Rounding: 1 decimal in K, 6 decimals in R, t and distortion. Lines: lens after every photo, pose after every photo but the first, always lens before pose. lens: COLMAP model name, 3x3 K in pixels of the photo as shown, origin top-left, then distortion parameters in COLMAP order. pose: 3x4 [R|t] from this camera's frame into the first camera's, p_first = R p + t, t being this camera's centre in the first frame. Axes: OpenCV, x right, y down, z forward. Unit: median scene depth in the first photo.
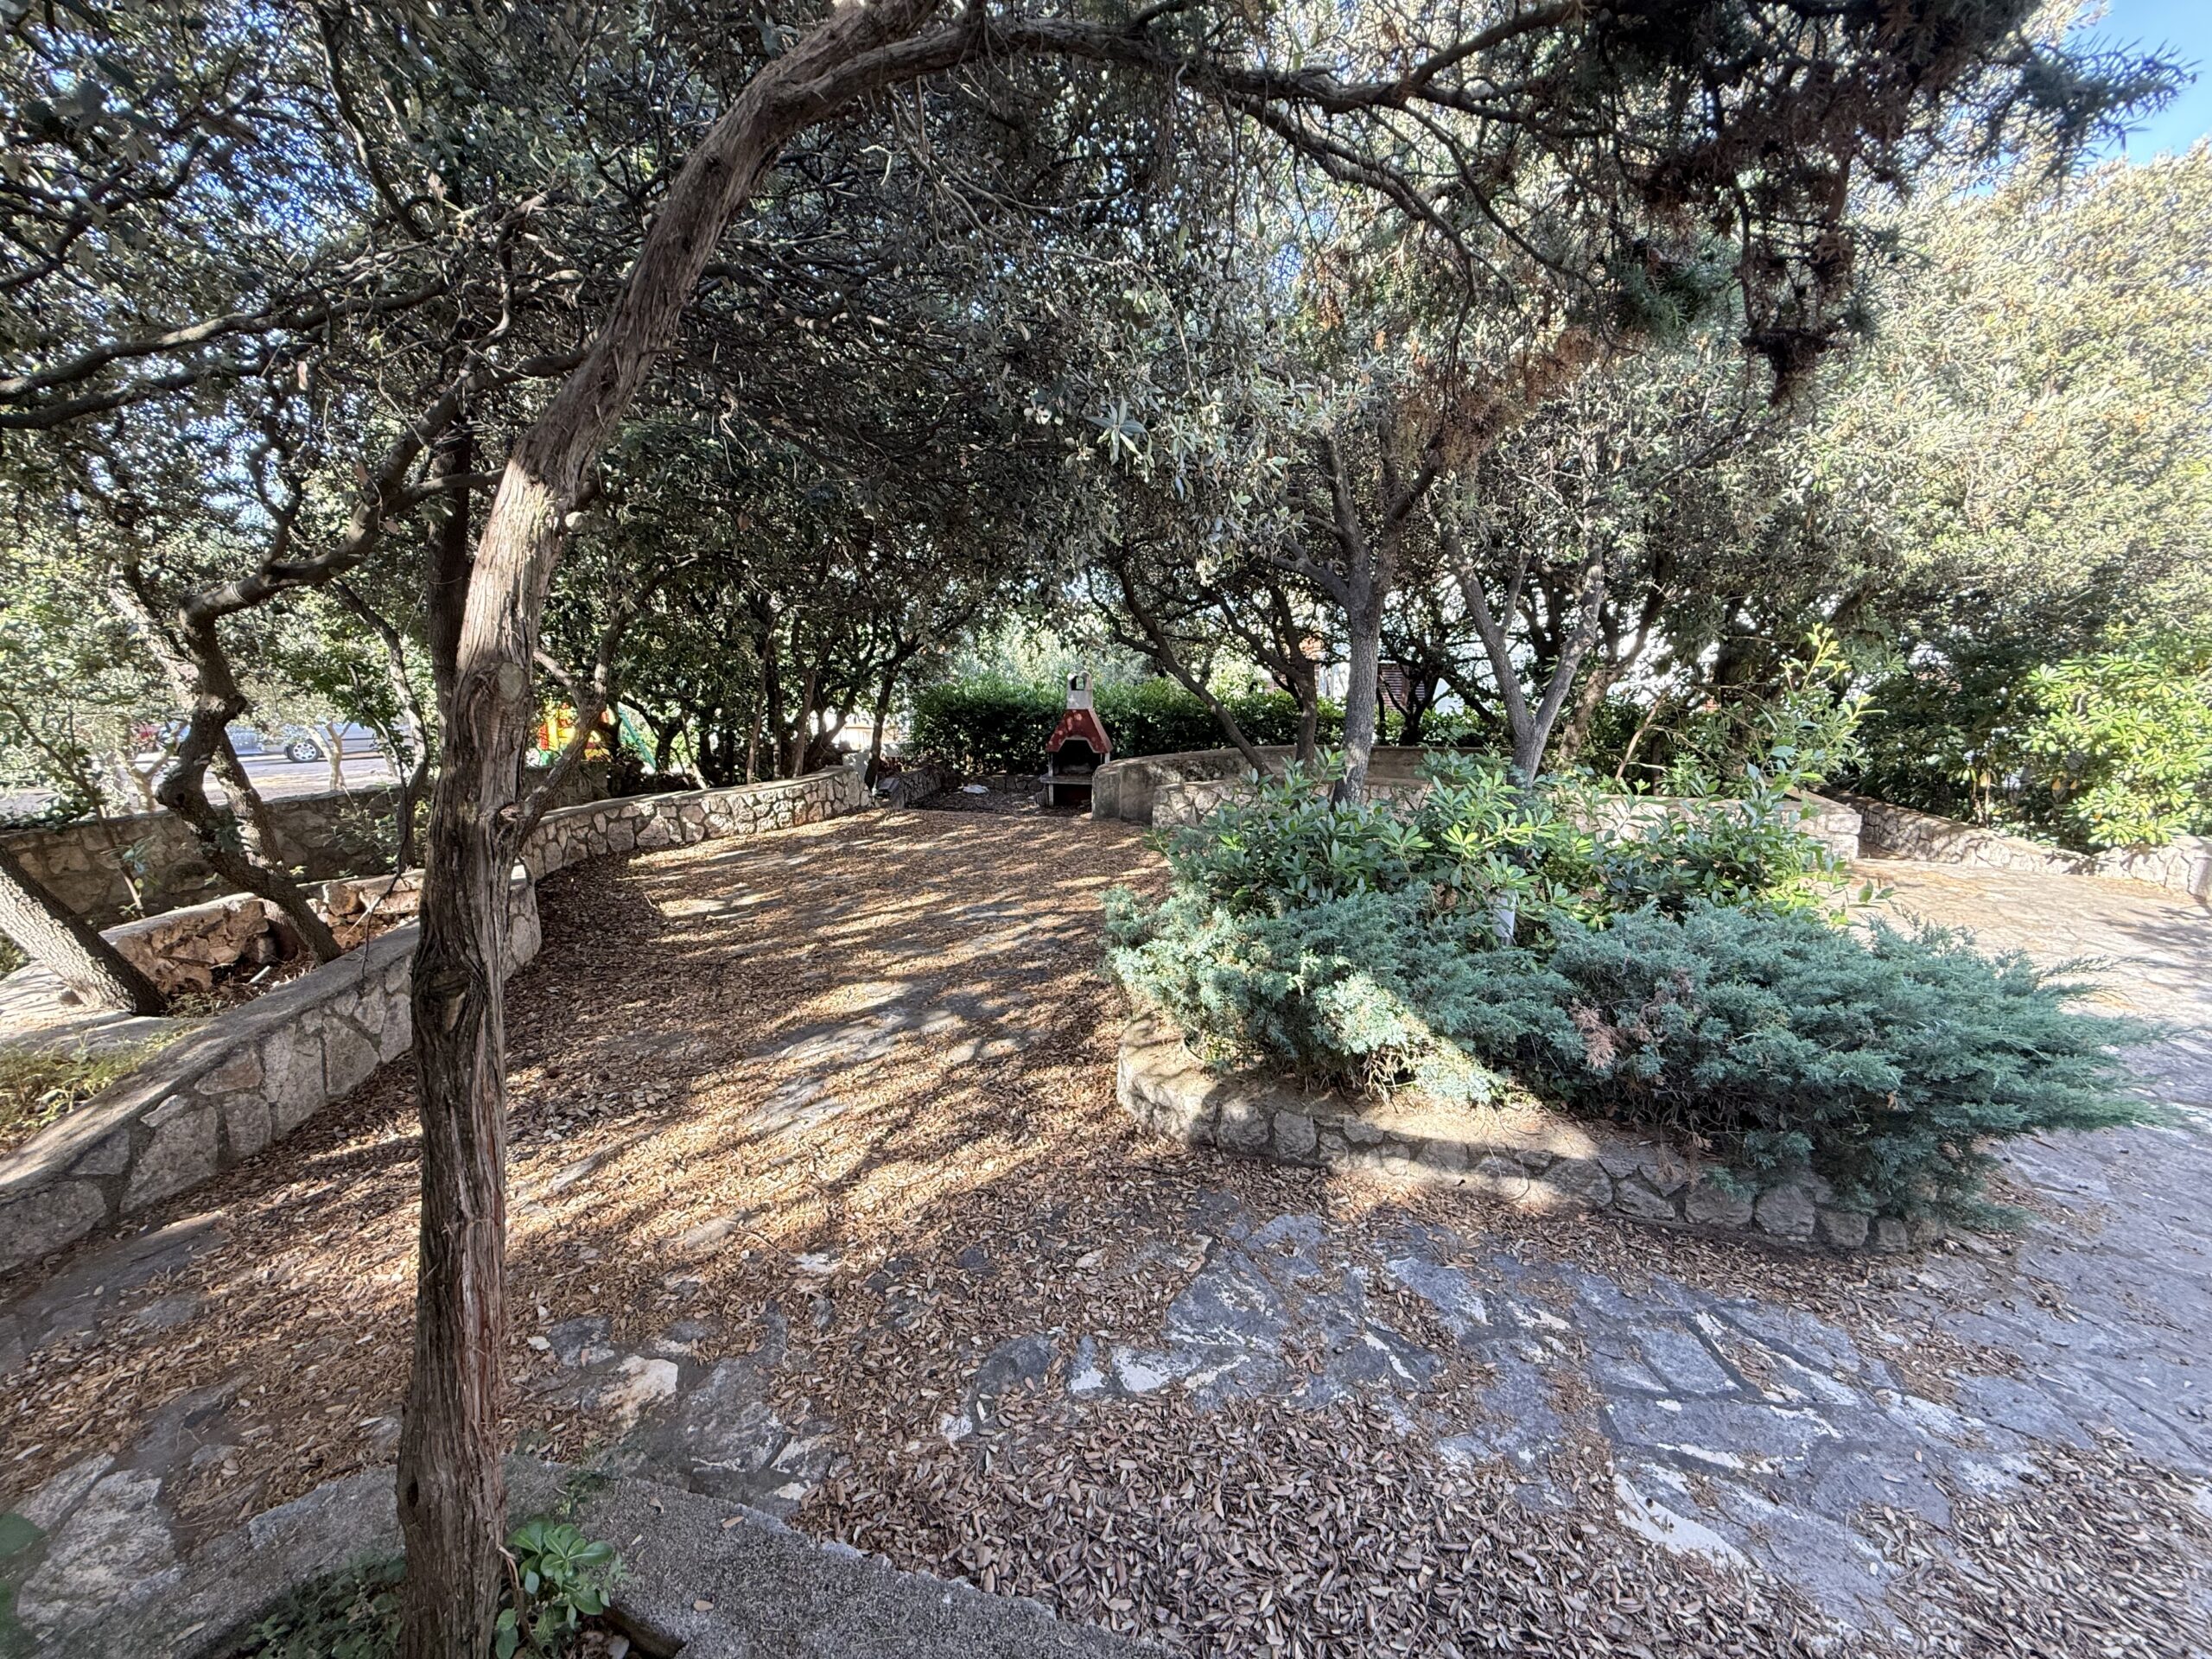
lens RADIAL K [[878.7, 0, 1107.6], [0, 878.7, 832.3], [0, 0, 1]] dist [-0.000560, 0.000085]
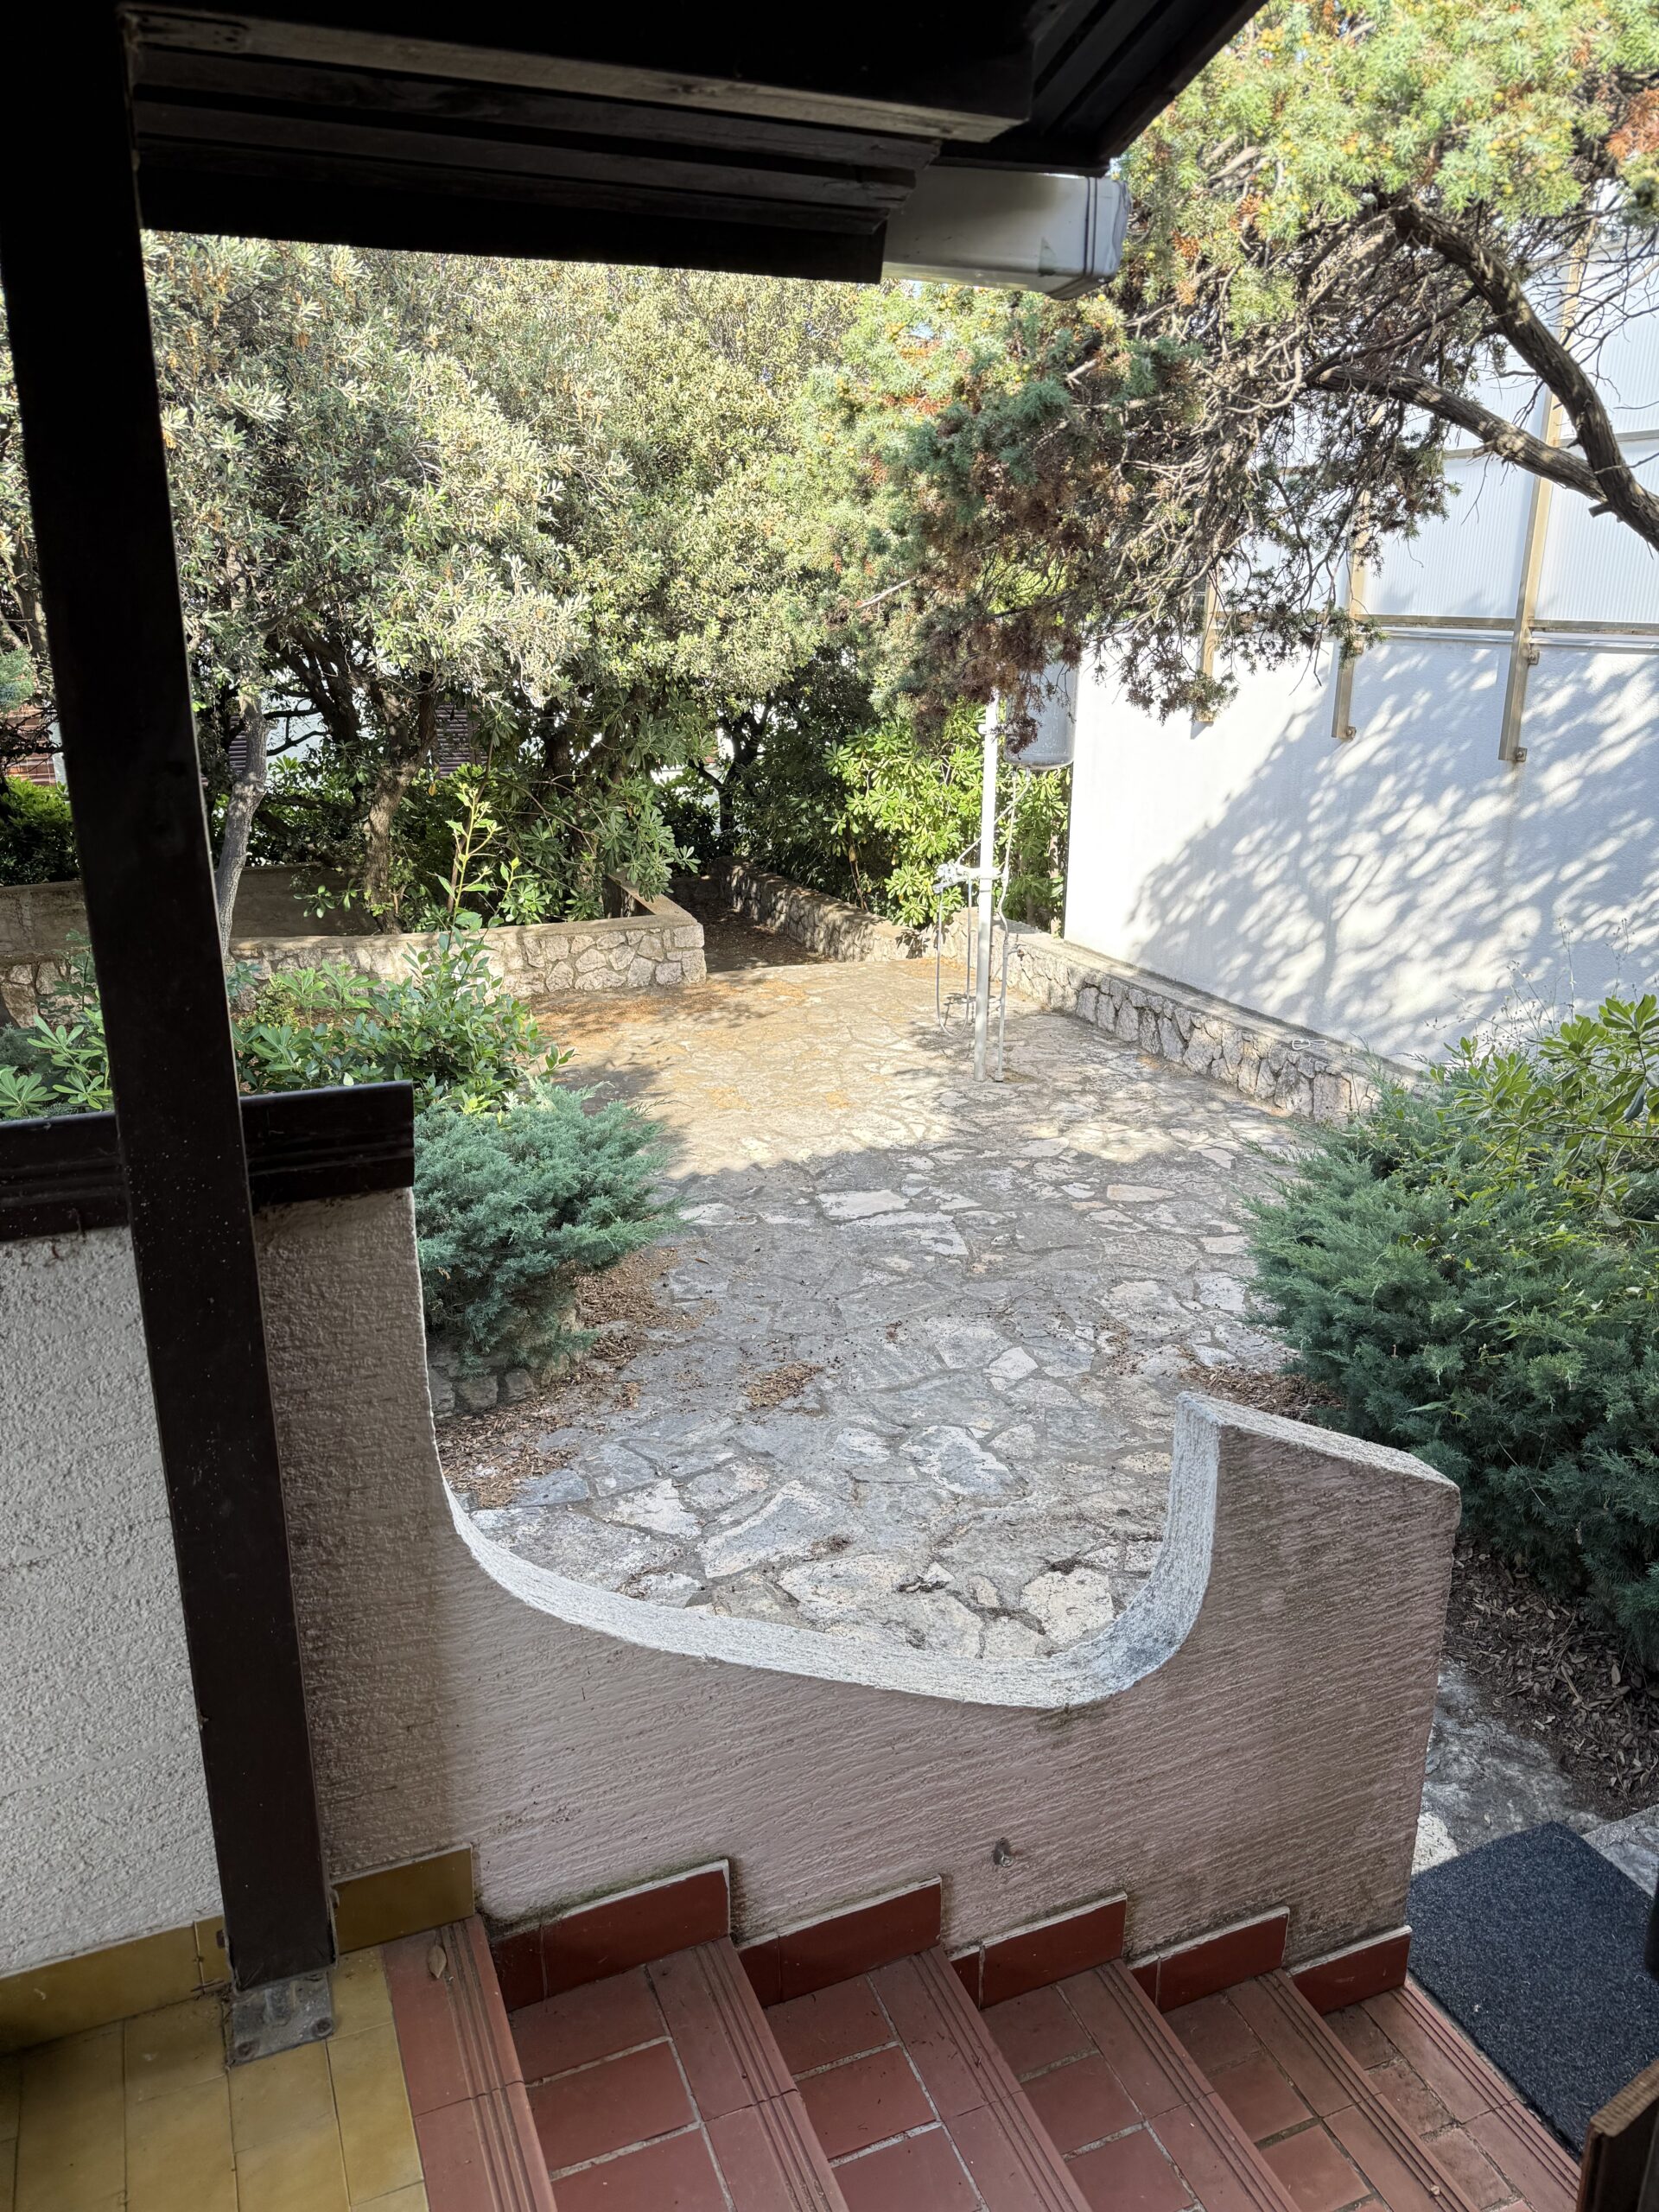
lens RADIAL K [[1530.9, 0, 839.7], [0, 1530.9, 1100.1], [0, 0, 1]] dist [0.096060, 0.000477]
pose [[0.789610, -0.194294, 0.582036, 0.063598], [0.138906, 0.980520, 0.138870, -0.051325], [-0.597679, -0.028805, 0.801218, -0.371084]]
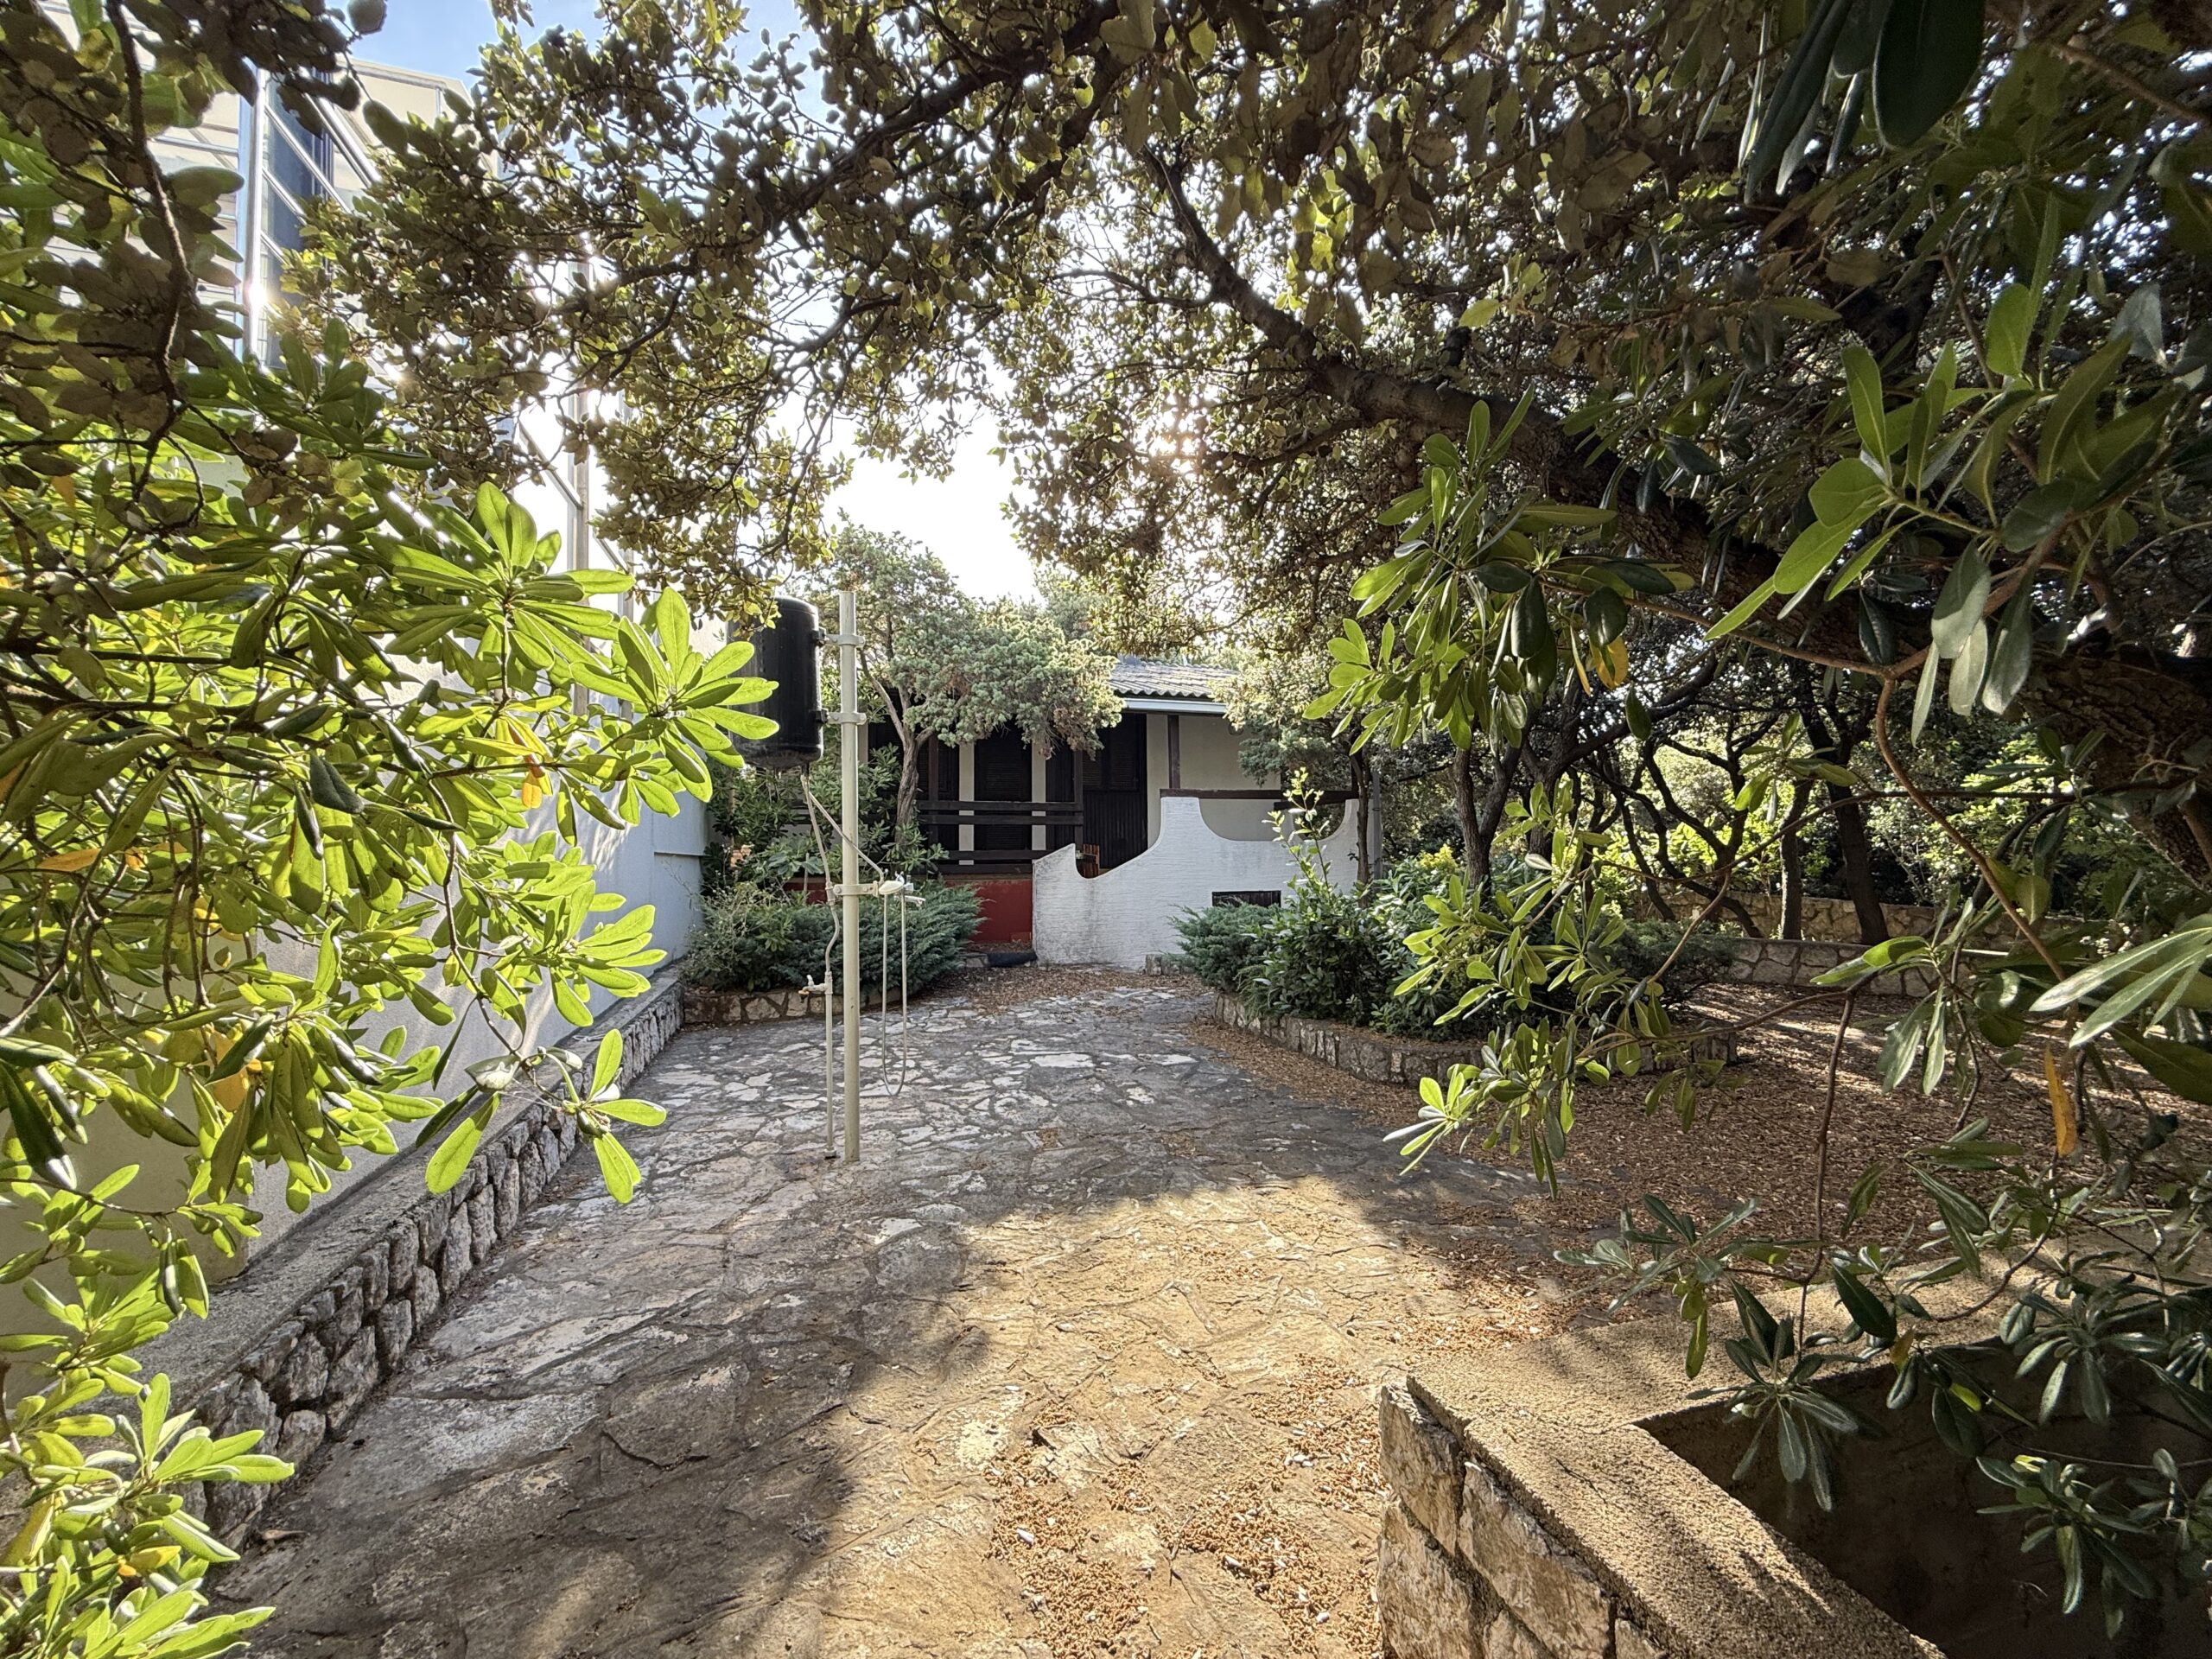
lens RADIAL K [[878.7, 0, 1101.2], [0, 878.7, 835.7], [0, 0, 1]] dist [-0.000560, 0.000085]
pose [[-0.837255, -0.008976, -0.546739, 1.285944], [-0.116917, 0.979681, 0.162958, -0.217570], [0.534167, 0.200360, -0.821293, 1.388002]]
